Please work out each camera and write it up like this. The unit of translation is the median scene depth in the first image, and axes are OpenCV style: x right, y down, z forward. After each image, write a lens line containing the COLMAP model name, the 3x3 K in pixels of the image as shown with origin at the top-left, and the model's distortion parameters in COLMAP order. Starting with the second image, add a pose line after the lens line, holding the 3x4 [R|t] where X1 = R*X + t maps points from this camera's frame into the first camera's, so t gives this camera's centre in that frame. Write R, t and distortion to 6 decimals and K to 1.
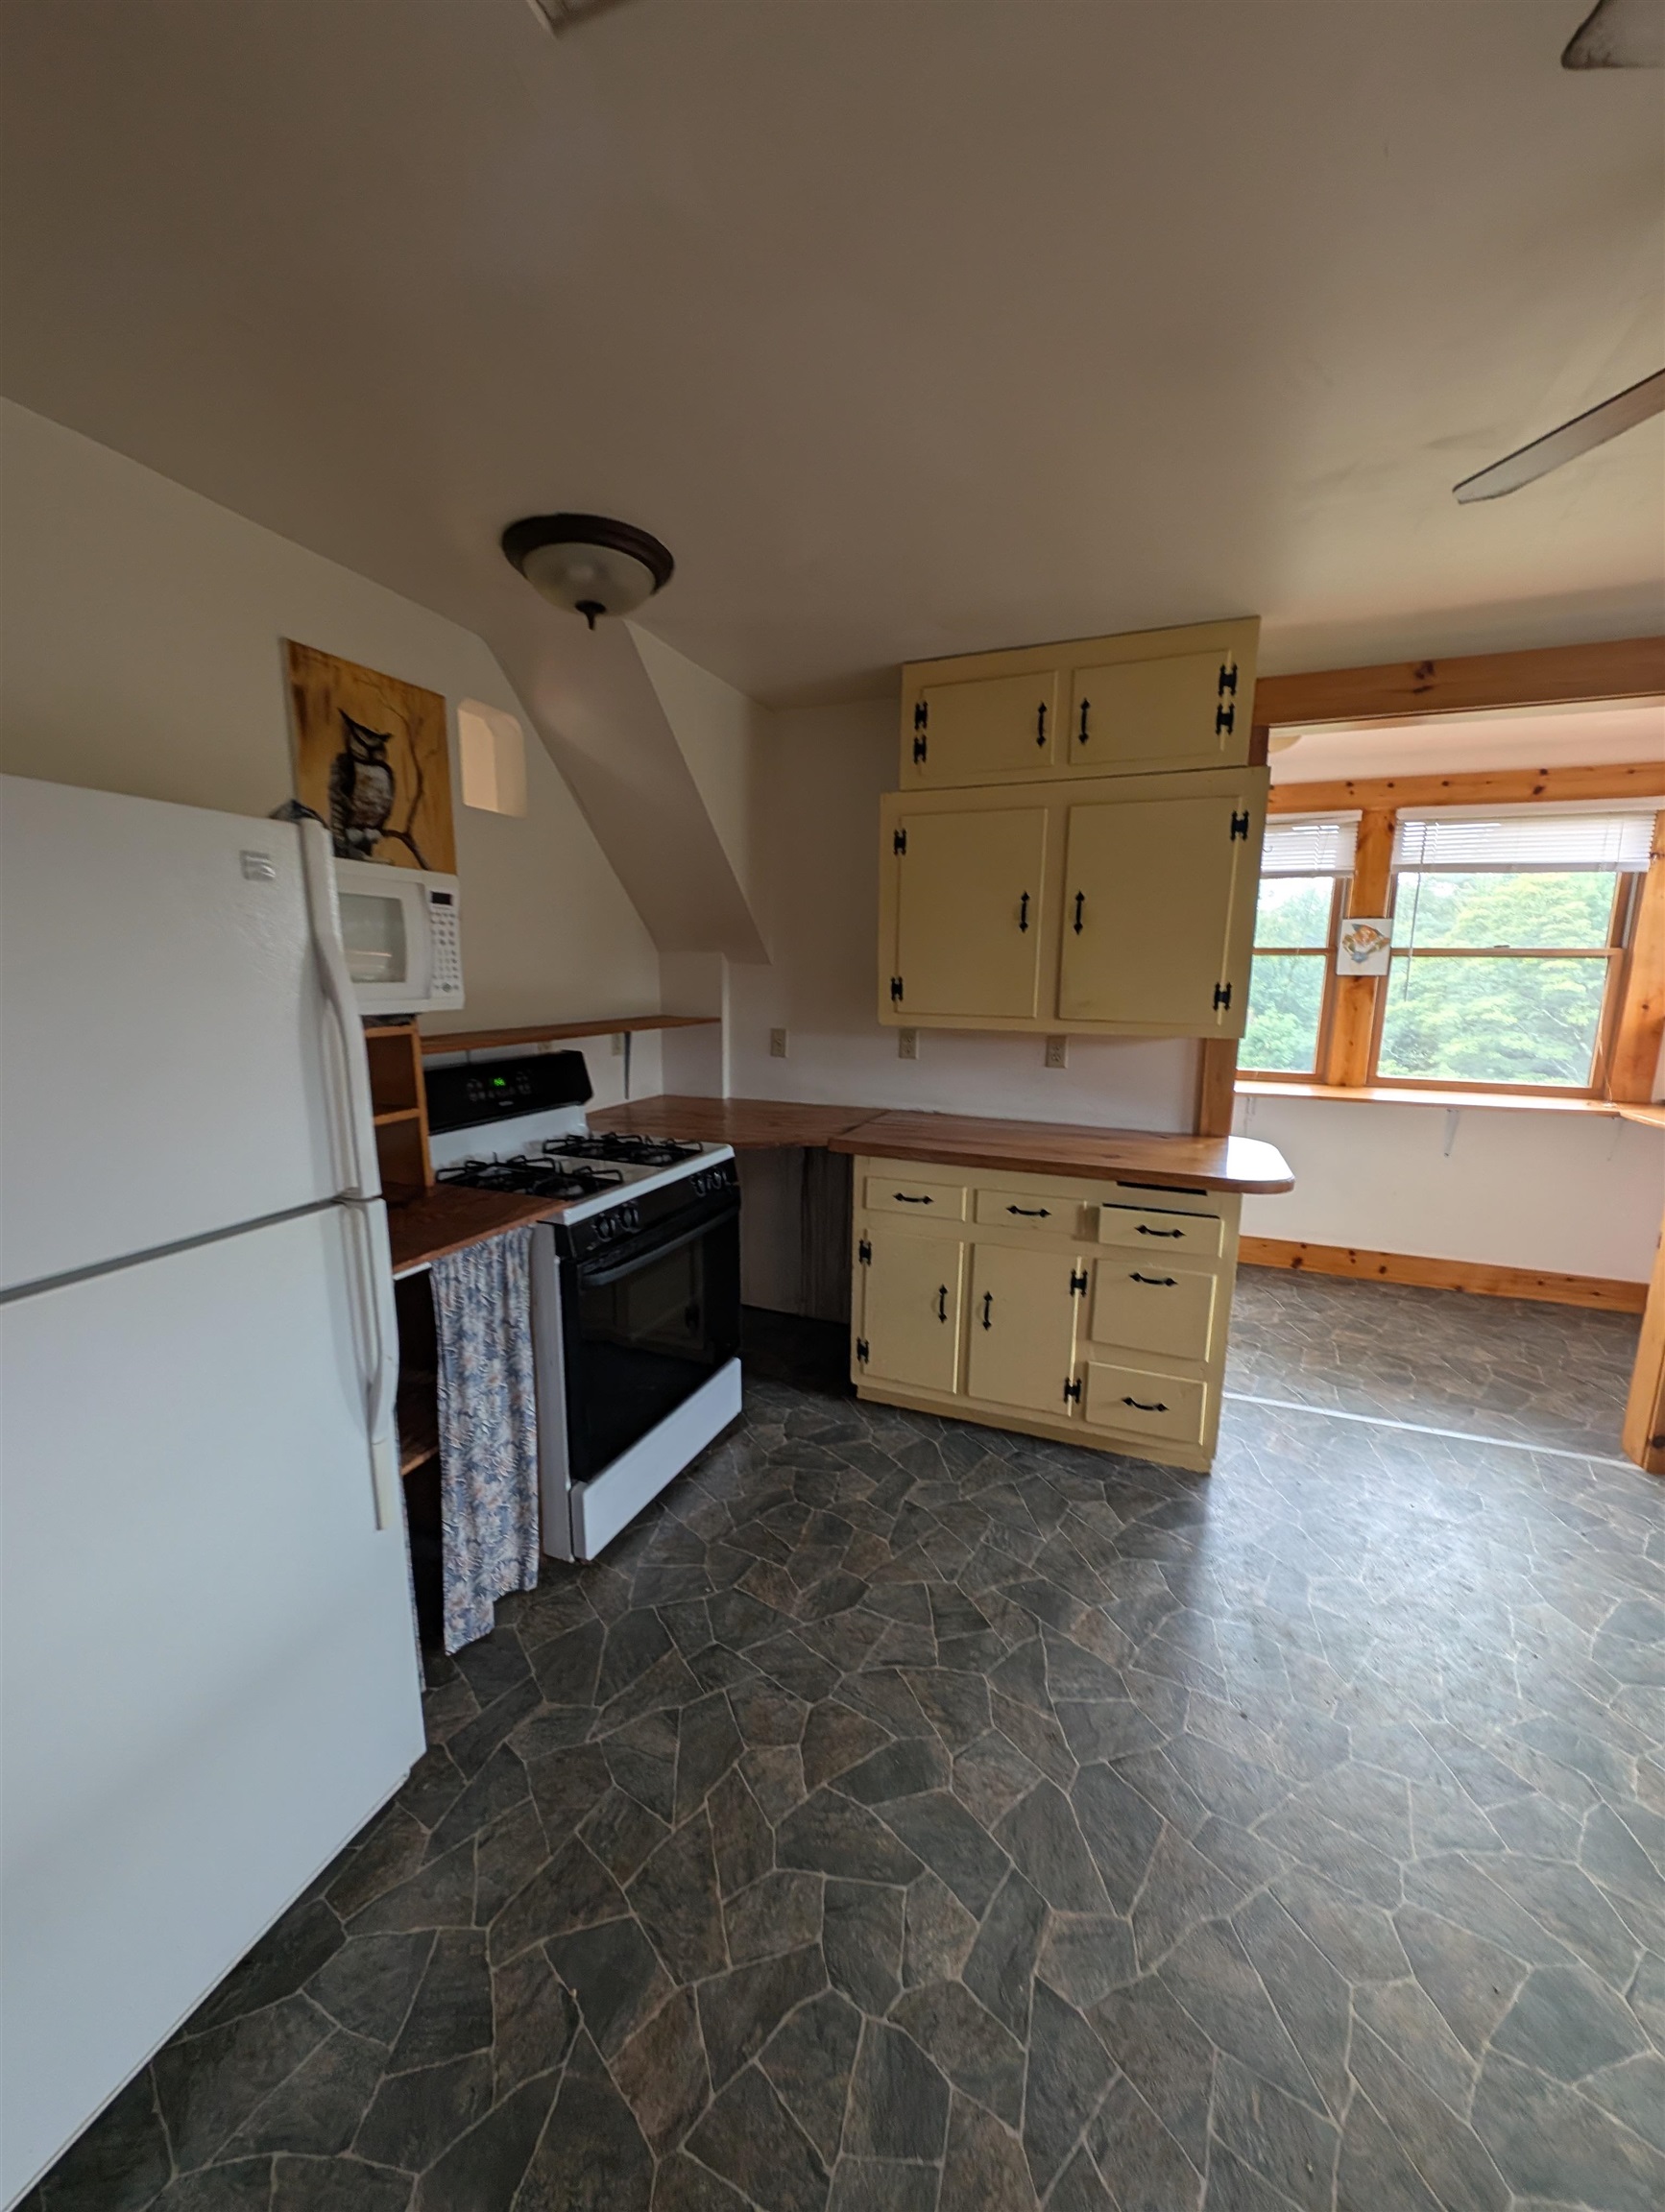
lens RADIAL K [[824.9, 0, 833.2], [0, 824.9, 1106.8], [0, 0, 1]] dist [0.014191, -0.007893]
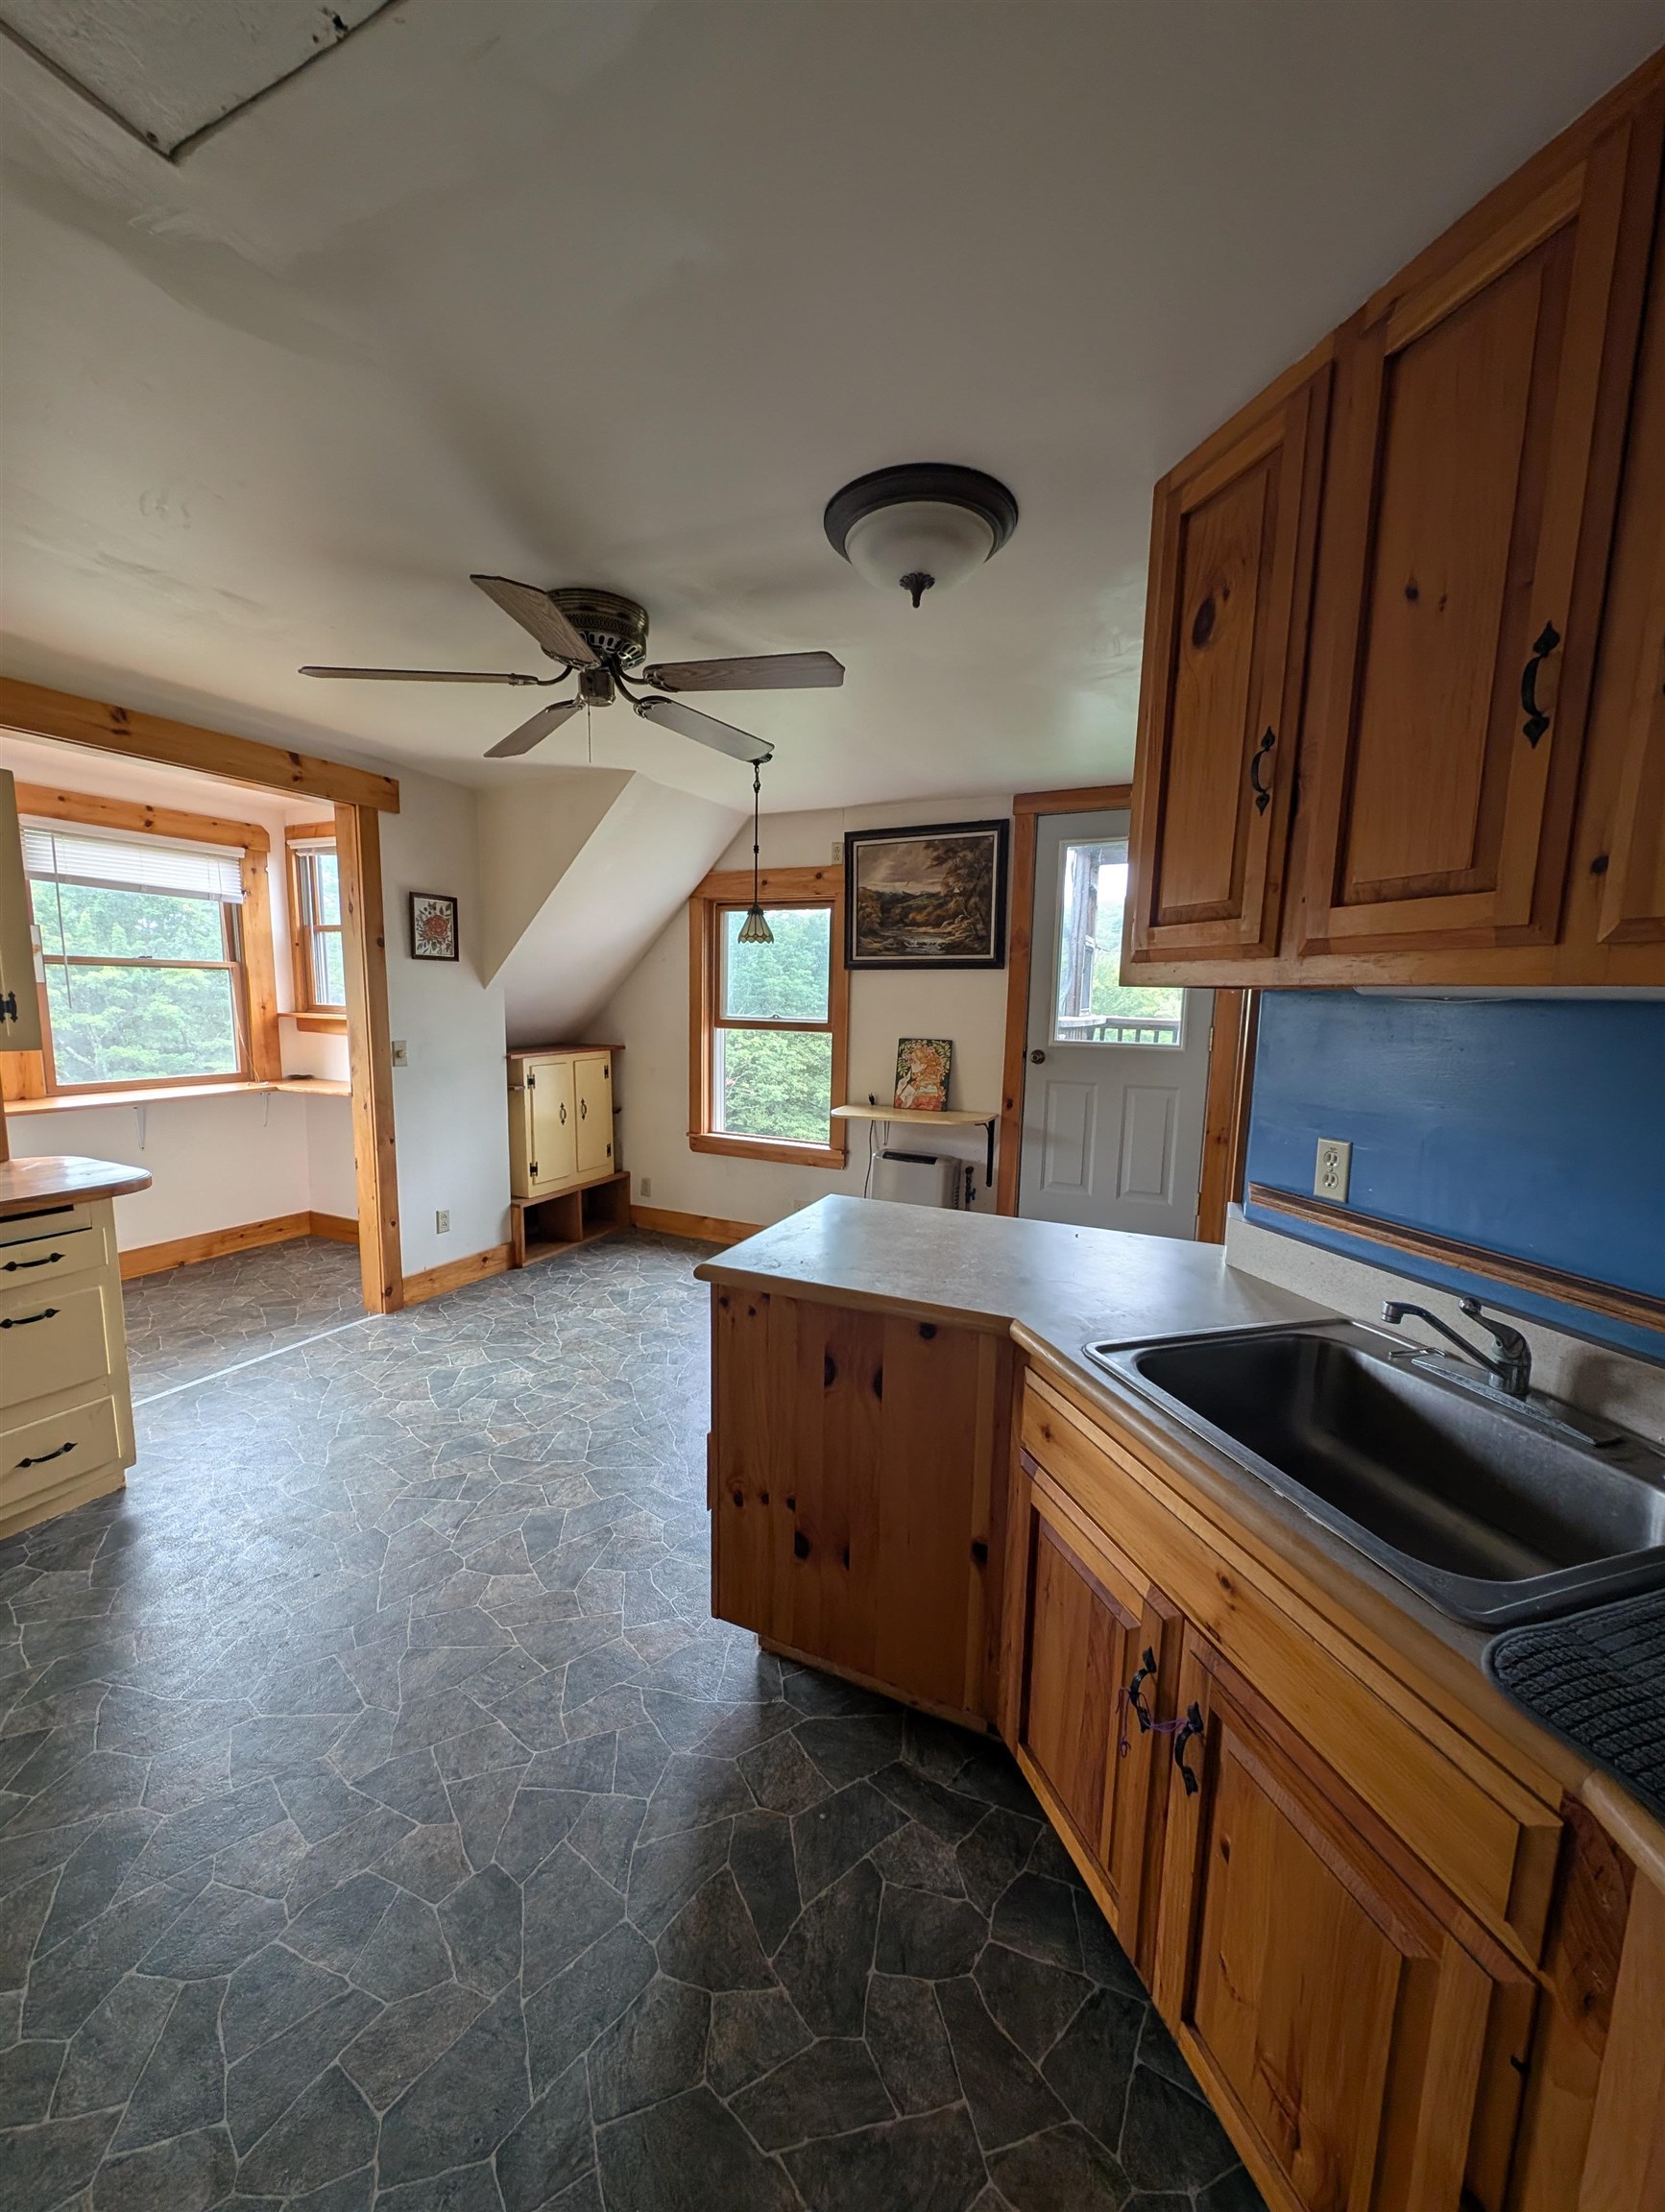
lens RADIAL K [[823.0, 0, 835.6], [0, 823.0, 1107.1], [0, 0, 1]] dist [0.019360, -0.015756]
pose [[0.069548, -0.144528, 0.987054, -0.369365], [0.148318, 0.979950, 0.133037, -0.007077], [-0.986491, 0.137146, 0.089589, 0.009049]]
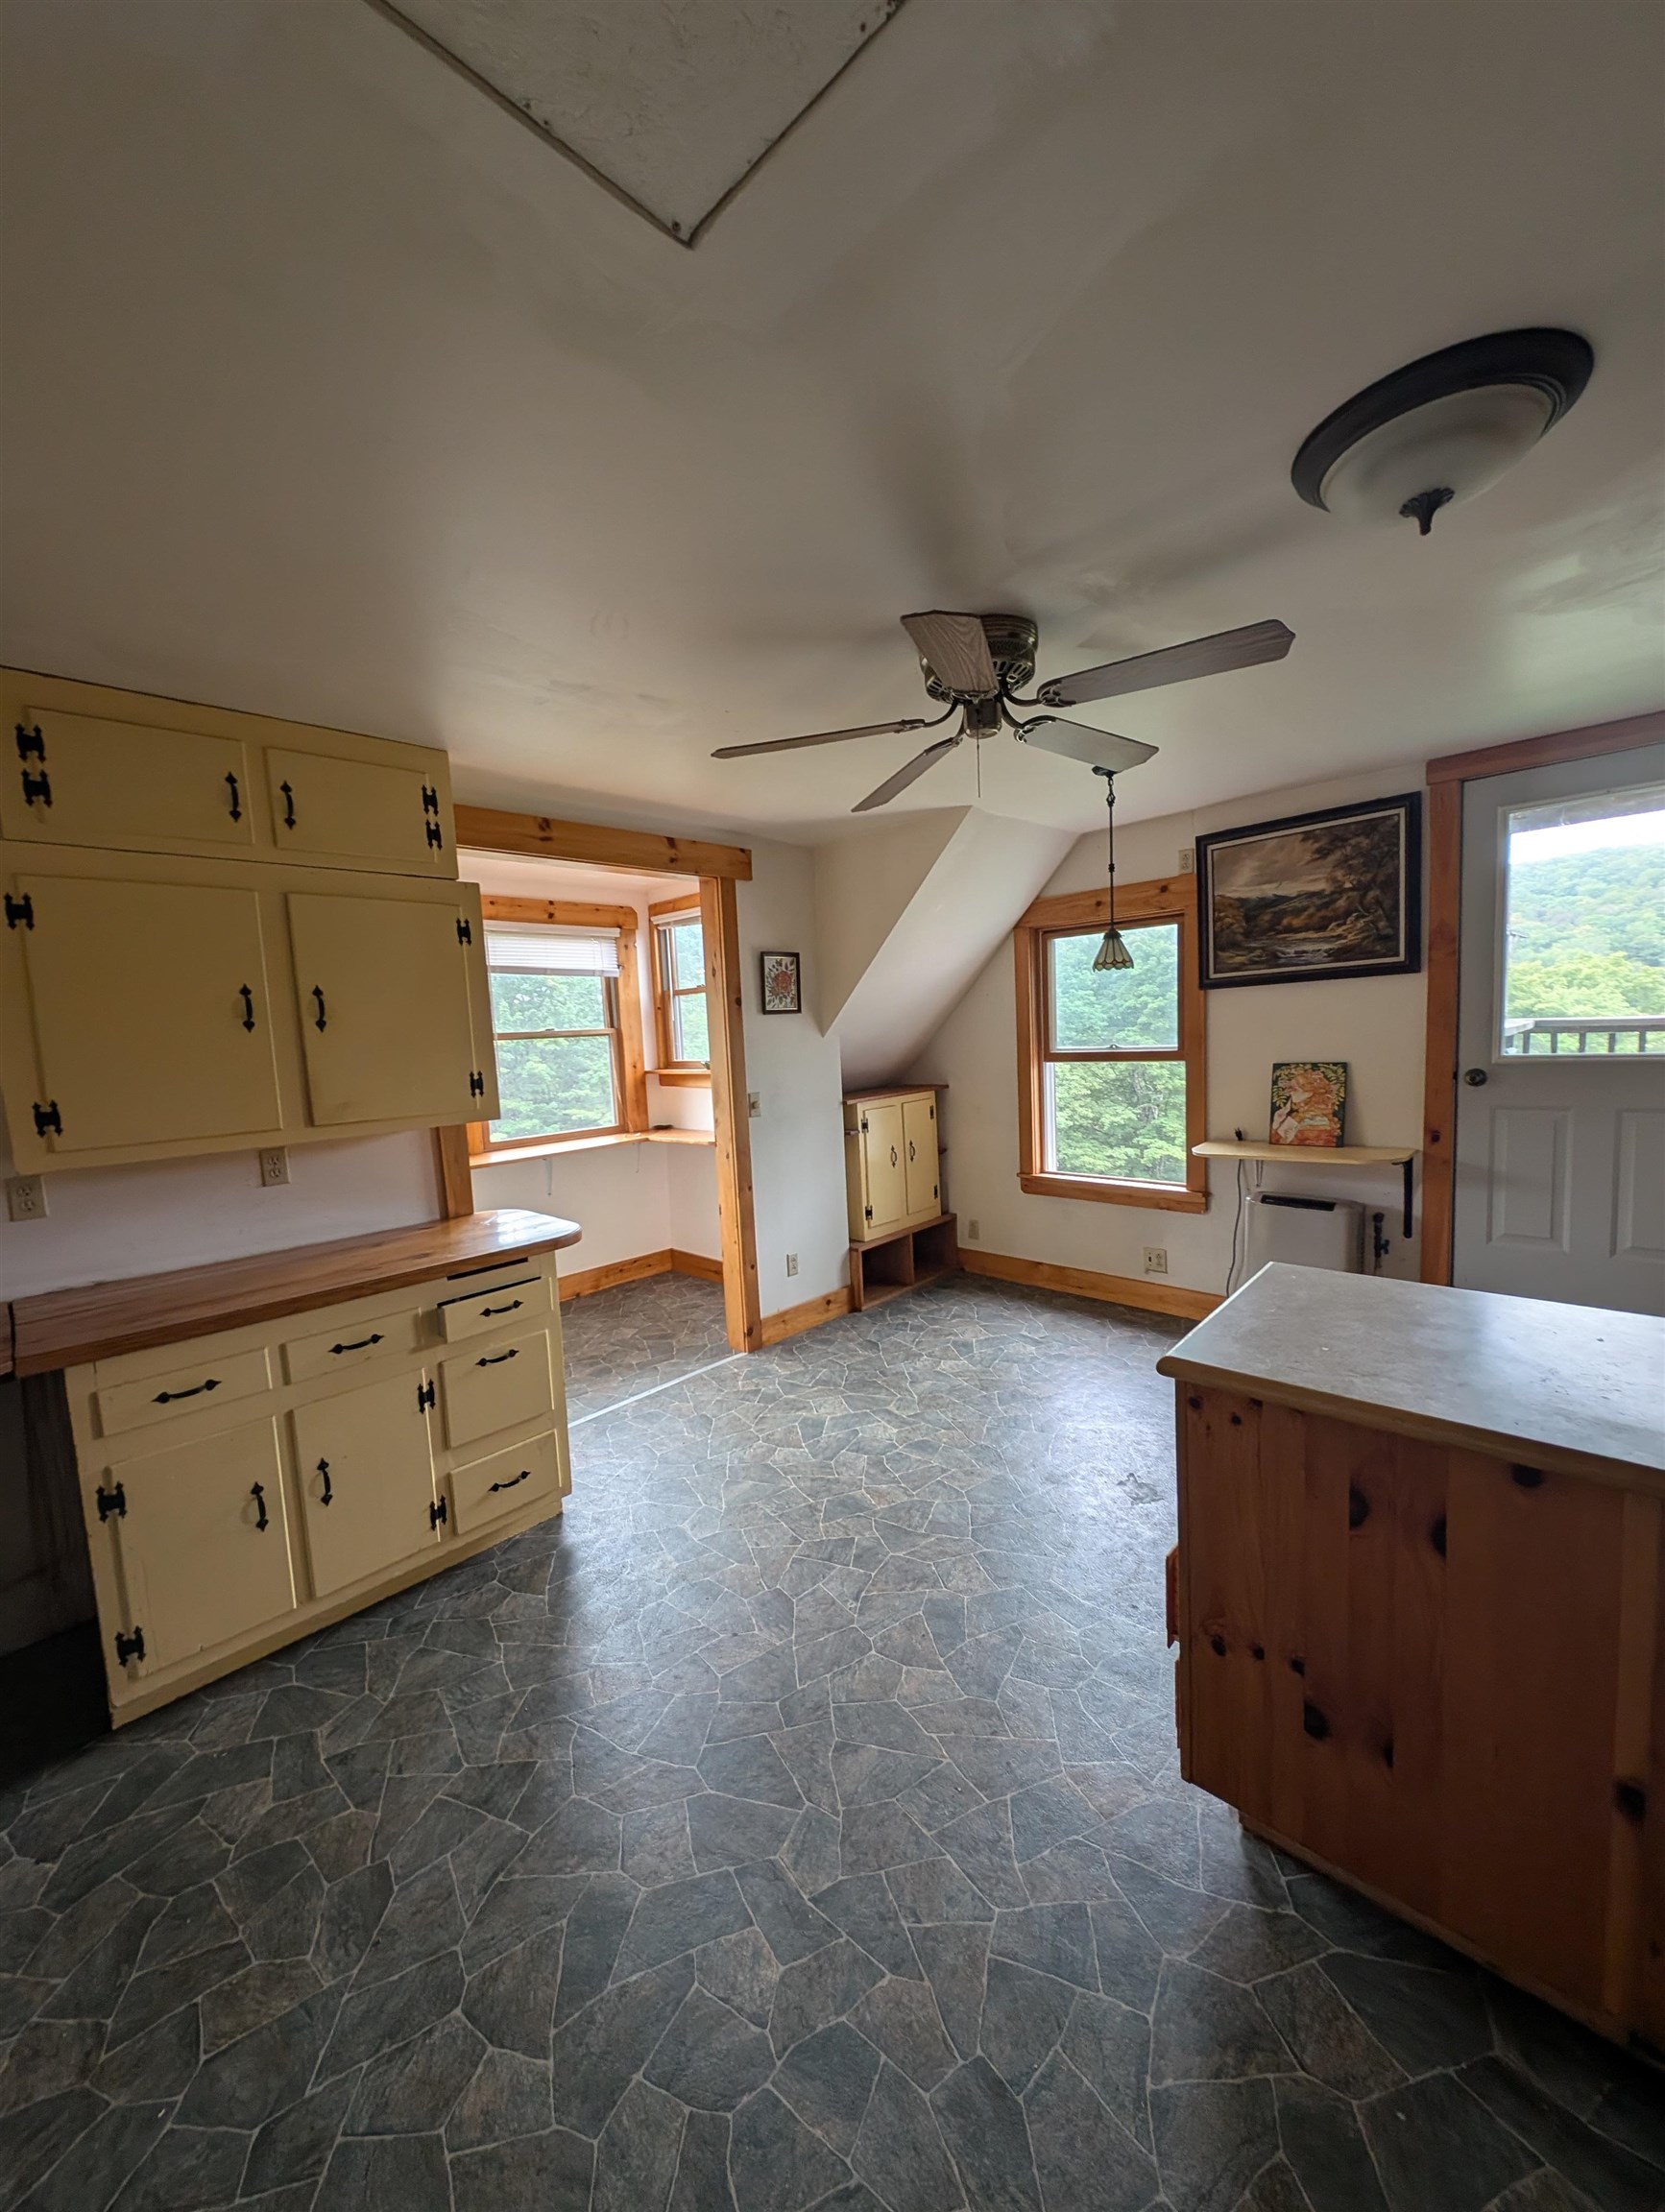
lens RADIAL K [[824.9, 0, 833.2], [0, 824.9, 1106.8], [0, 0, 1]] dist [0.014191, -0.007893]
pose [[0.383700, -0.118805, 0.915784, -0.322435], [0.208946, 0.977140, 0.039219, -0.044855], [-0.899509, 0.176301, 0.399752, 0.137306]]
